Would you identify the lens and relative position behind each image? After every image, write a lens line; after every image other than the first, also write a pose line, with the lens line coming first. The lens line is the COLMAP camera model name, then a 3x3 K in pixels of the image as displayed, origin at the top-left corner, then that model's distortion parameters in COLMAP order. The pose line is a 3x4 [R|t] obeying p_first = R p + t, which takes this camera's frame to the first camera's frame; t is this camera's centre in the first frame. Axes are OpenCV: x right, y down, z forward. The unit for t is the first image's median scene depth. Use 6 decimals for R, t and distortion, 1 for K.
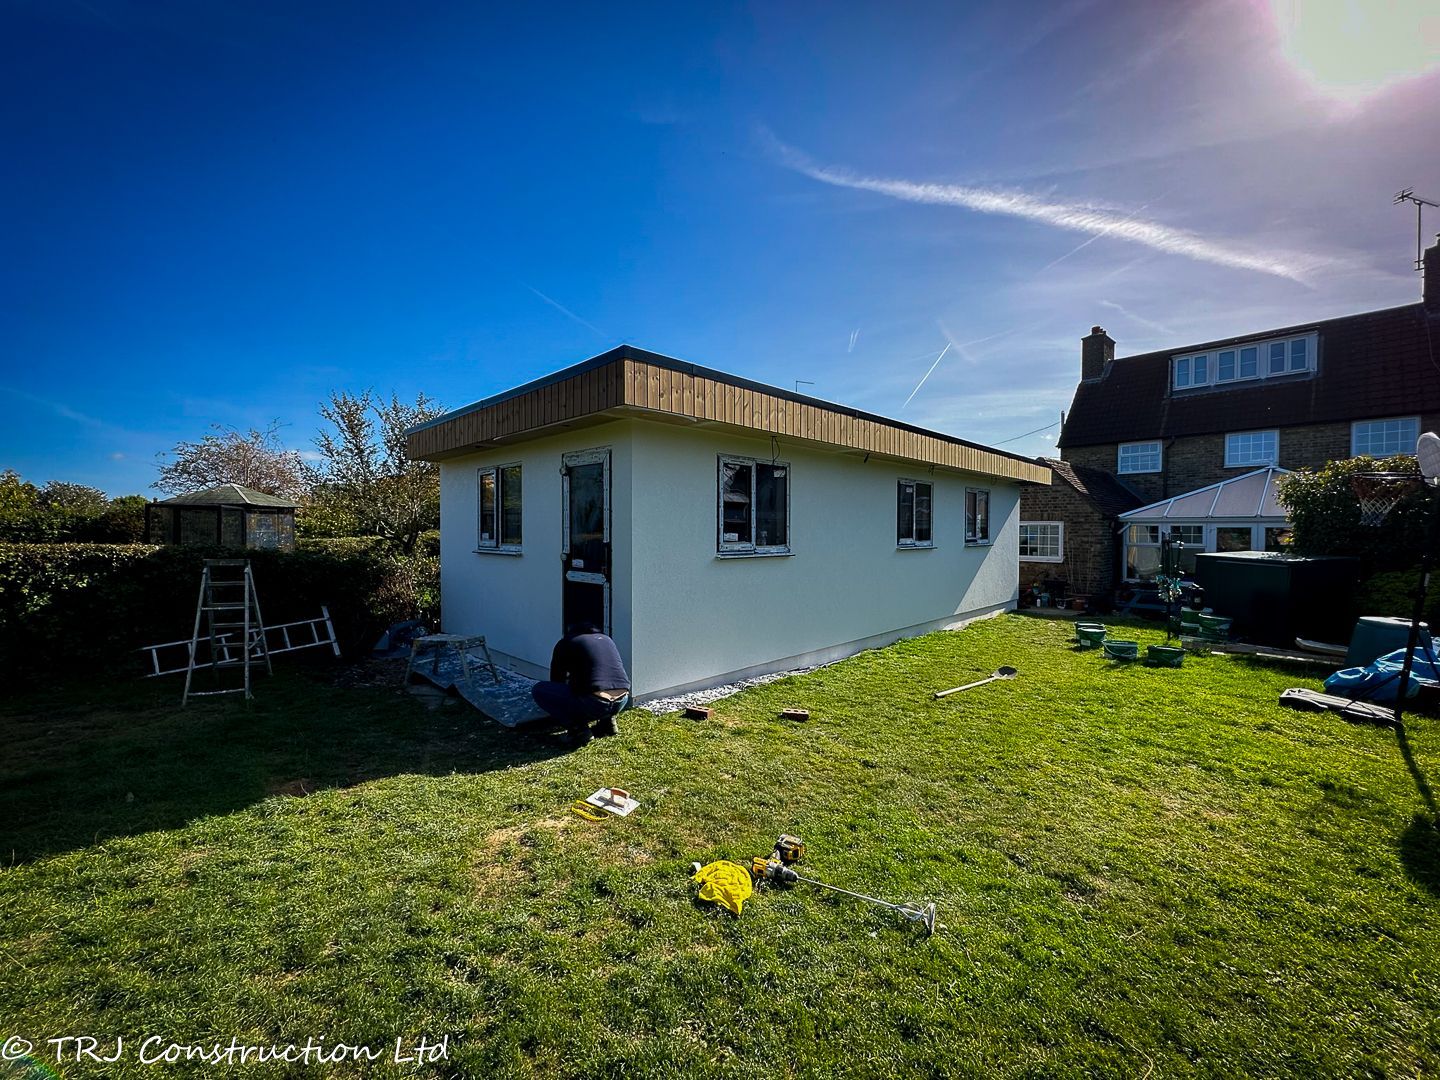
lens RADIAL K [[575.8, 0, 719.1], [0, 575.8, 539.5], [0, 0, 1]] dist [-0.002332, 0.000299]
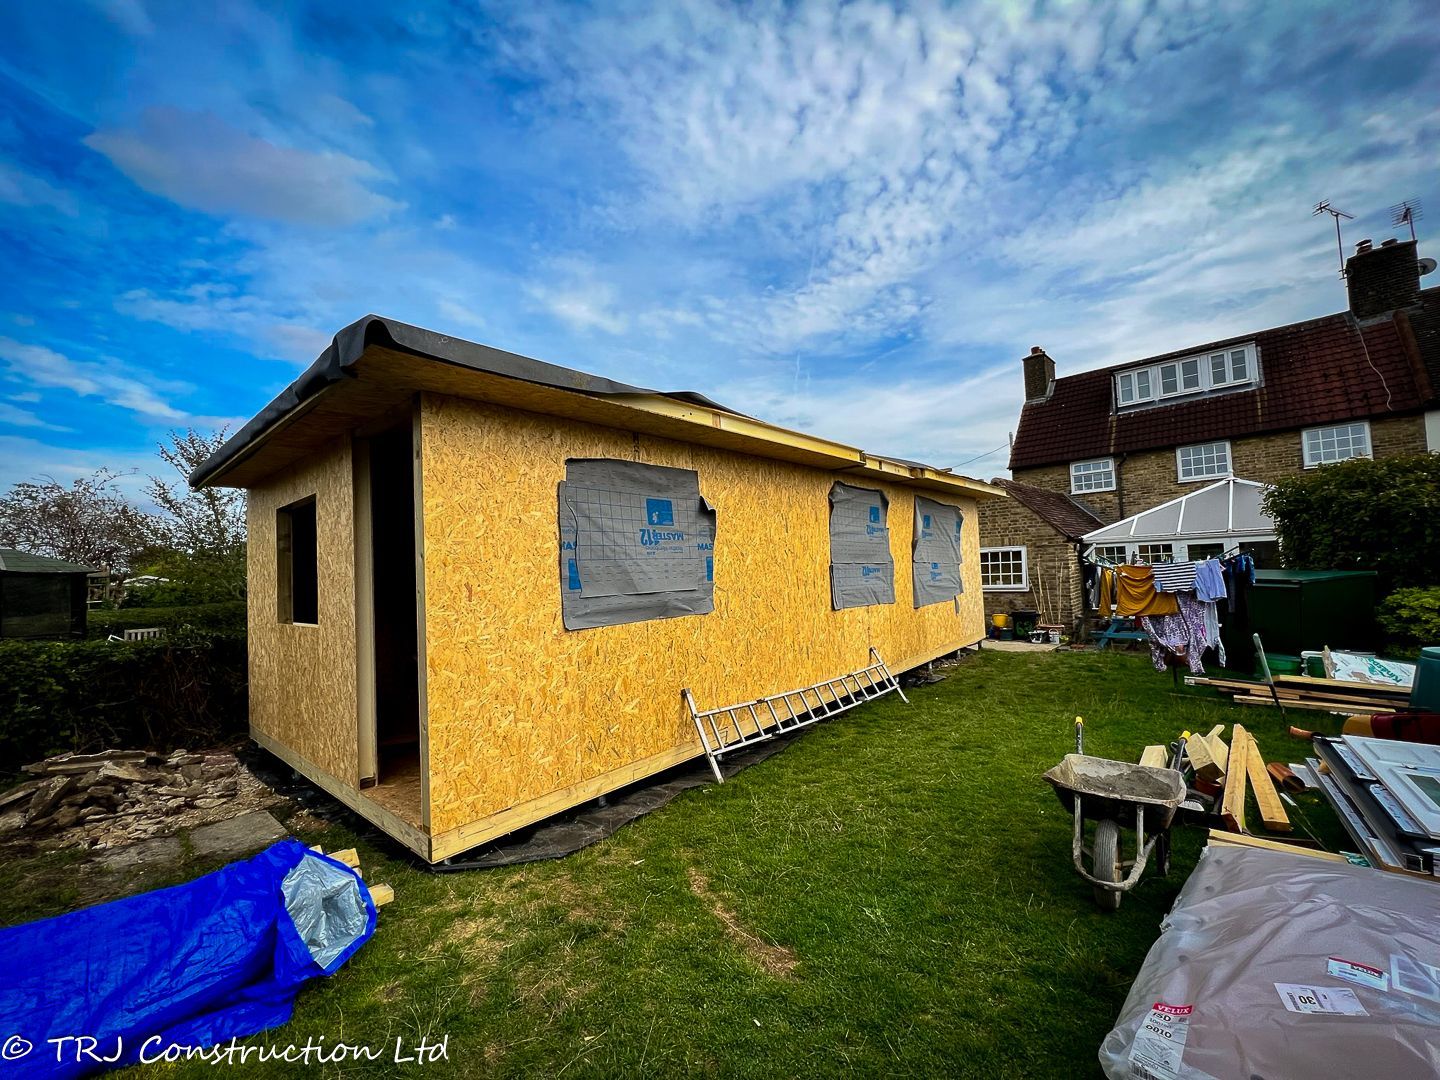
lens RADIAL K [[575.8, 0, 720.1], [0, 575.8, 543.0], [0, 0, 1]] dist [-0.002332, 0.000299]
pose [[0.996240, -0.045910, 0.073478, 0.046756], [0.050503, 0.996802, -0.061923, -0.004069], [-0.070400, 0.065401, 0.995373, 0.124010]]
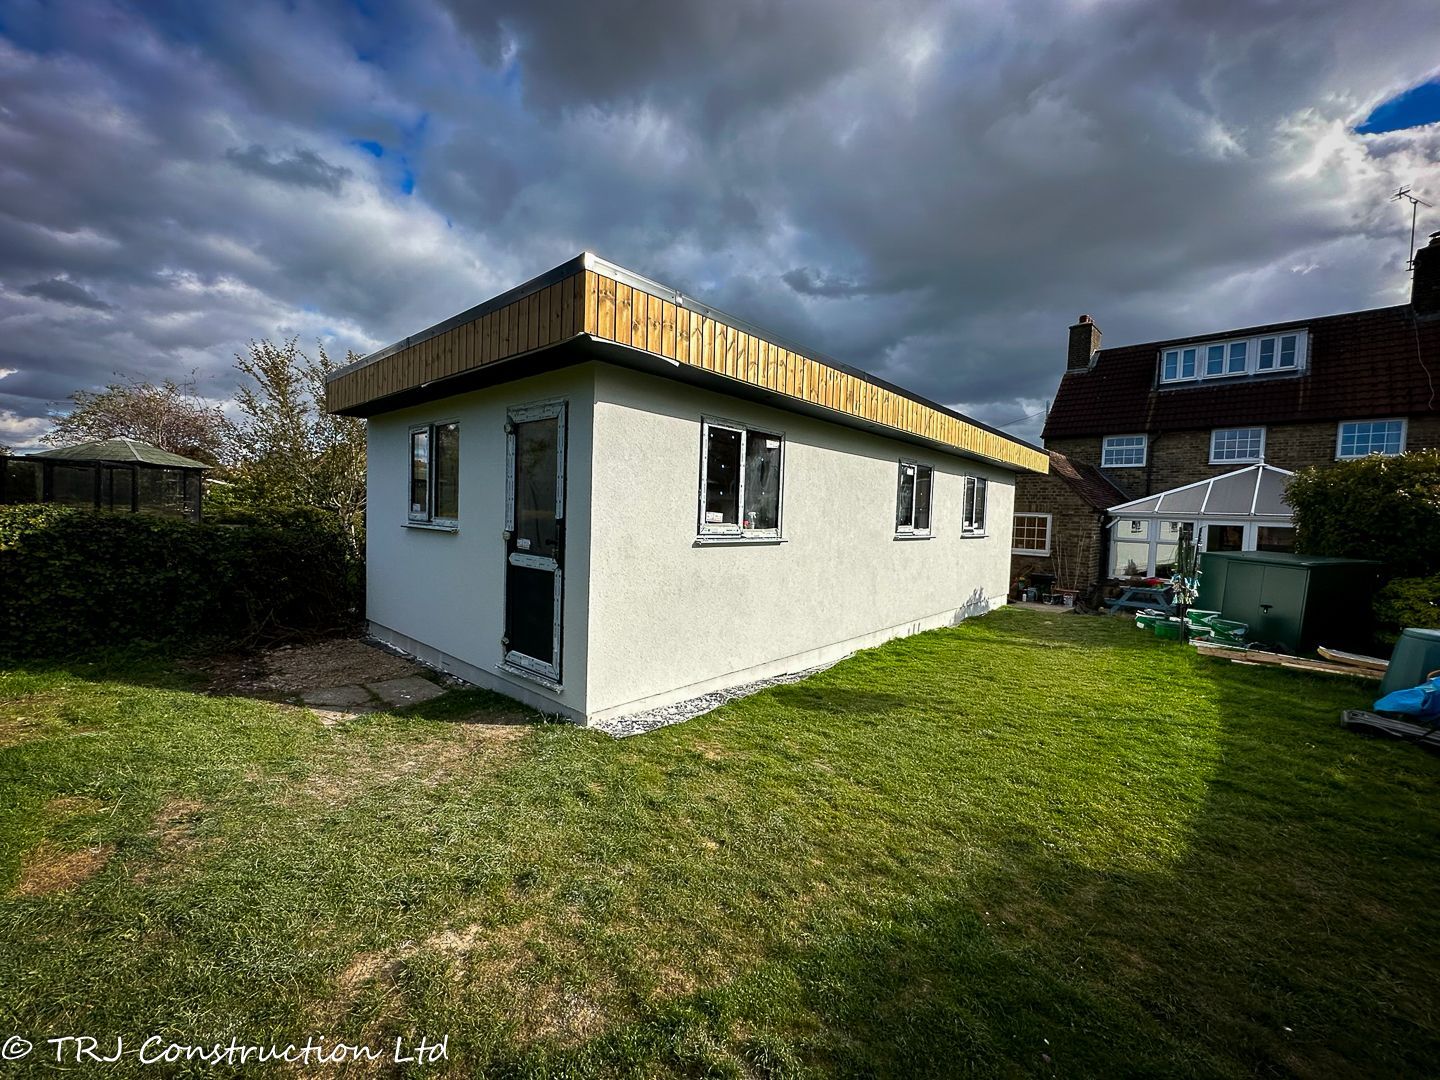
lens RADIAL K [[575.8, 0, 719.9], [0, 575.8, 540.9], [0, 0, 1]] dist [-0.002332, 0.000299]
pose [[0.998056, 0.028982, 0.055171, -0.006689], [-0.030701, 0.999061, 0.030572, 0.001717], [-0.054233, -0.032206, 0.998009, 0.073069]]
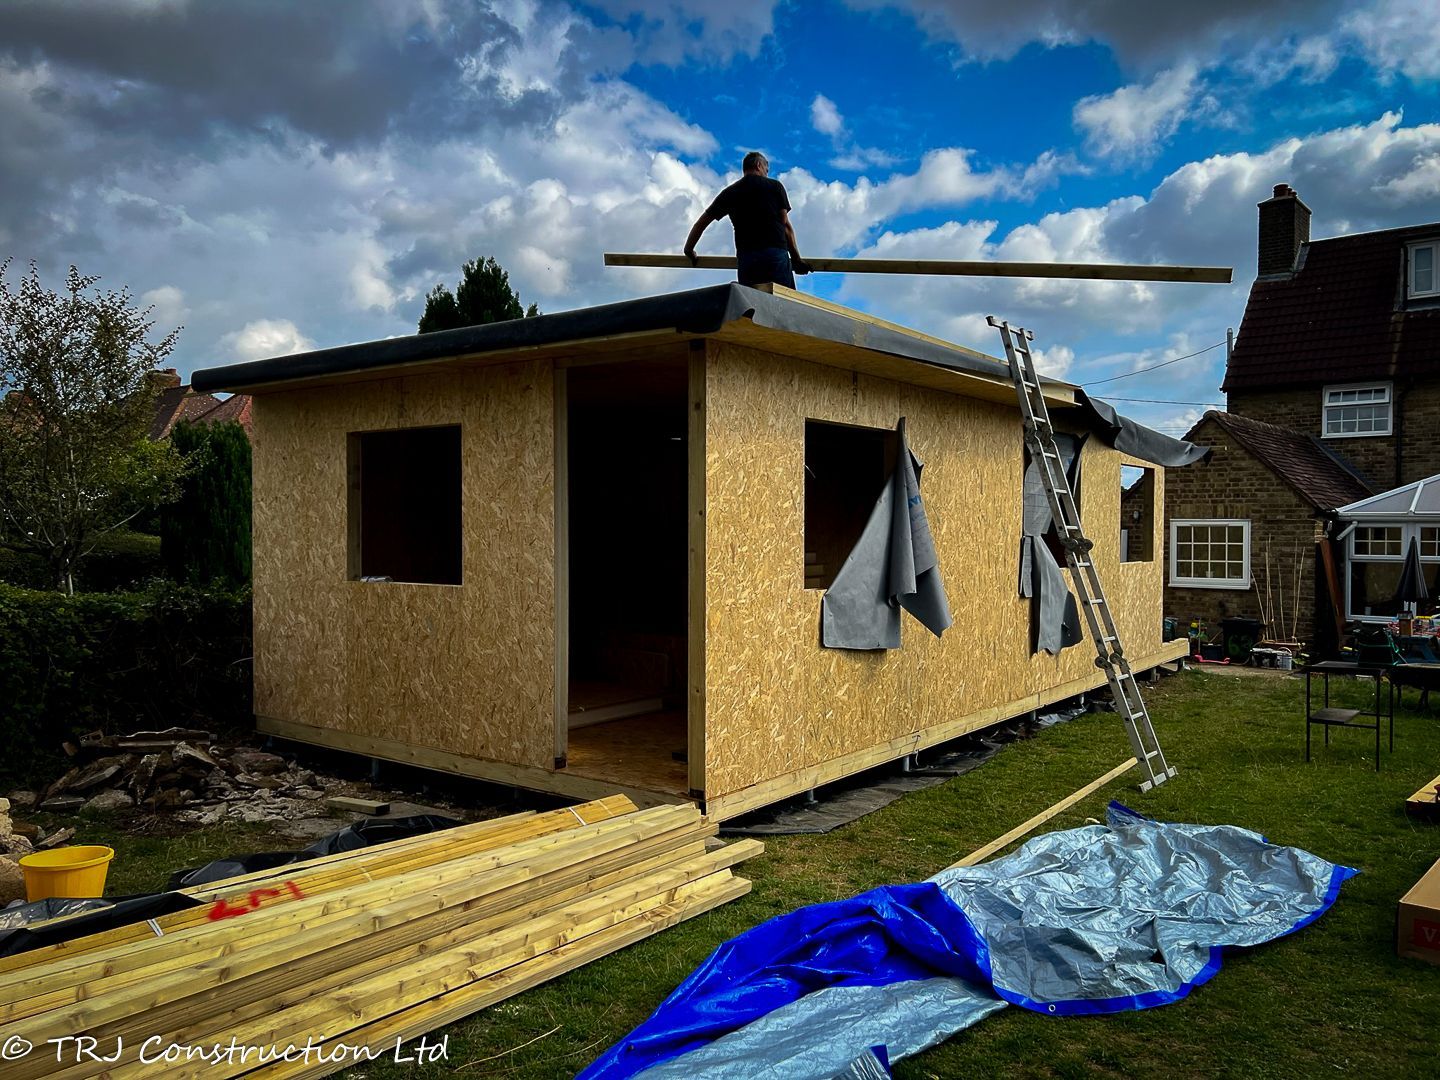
lens RADIAL K [[1082.3, 0, 710.9], [0, 1082.3, 534.9], [0, 0, 1]] dist [0.059241, -0.056580]
pose [[0.991510, -0.001362, 0.130023, -0.104008], [0.002594, 0.999953, -0.009310, -0.006954], [-0.130004, 0.009568, 0.991467, -0.048654]]
